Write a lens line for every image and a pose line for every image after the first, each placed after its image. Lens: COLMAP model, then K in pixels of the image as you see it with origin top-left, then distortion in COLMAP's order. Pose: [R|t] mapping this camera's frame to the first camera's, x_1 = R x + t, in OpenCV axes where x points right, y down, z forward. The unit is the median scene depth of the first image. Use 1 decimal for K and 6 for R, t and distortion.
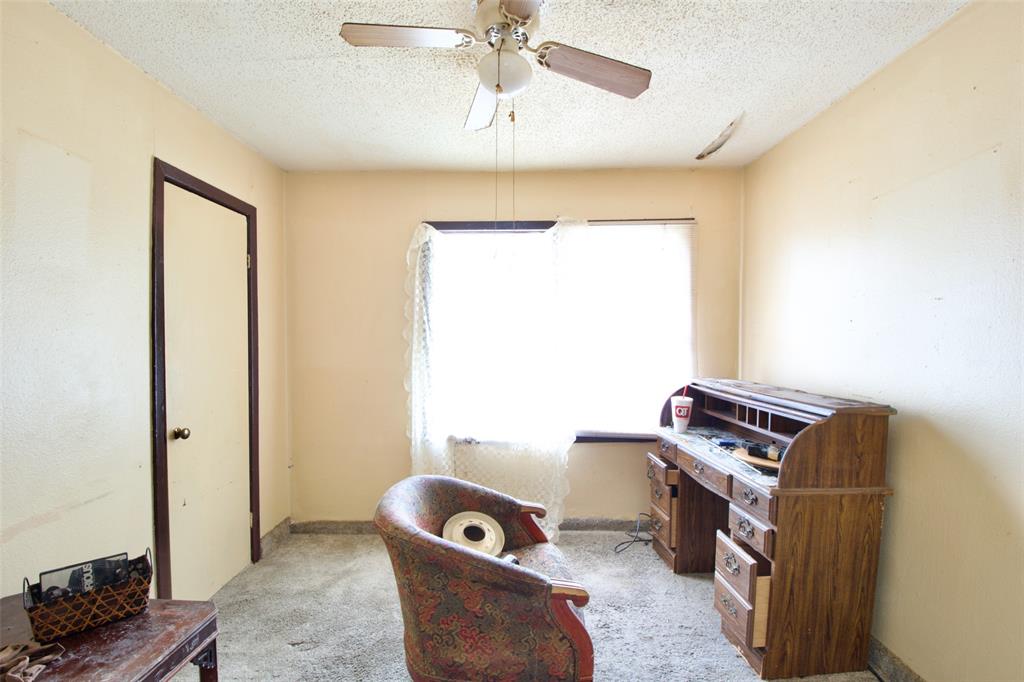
lens RADIAL K [[449.9, 0, 514.0], [0, 449.9, 337.2], [0, 0, 1]] dist [0.002352, -0.014455]
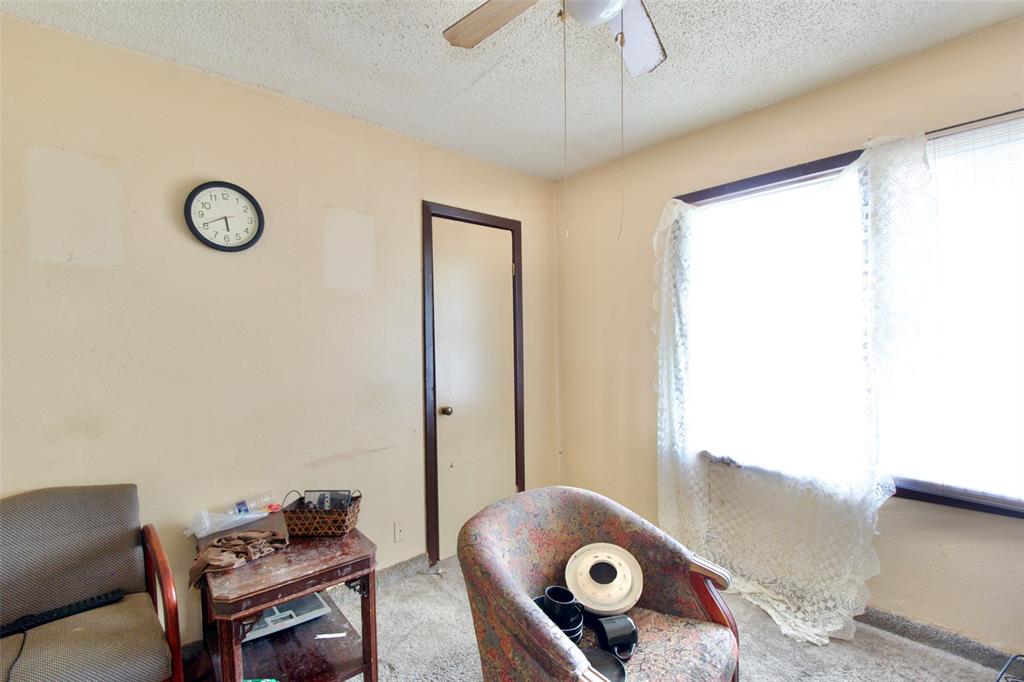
lens RADIAL K [[449.9, 0, 512.4], [0, 449.9, 339.0], [0, 0, 1]] dist [0.002352, -0.014455]
pose [[0.668741, -0.004832, -0.743480, 0.349893], [0.017592, 0.999802, 0.009325, 0.000485], [0.743287, -0.019315, 0.668694, 0.288156]]
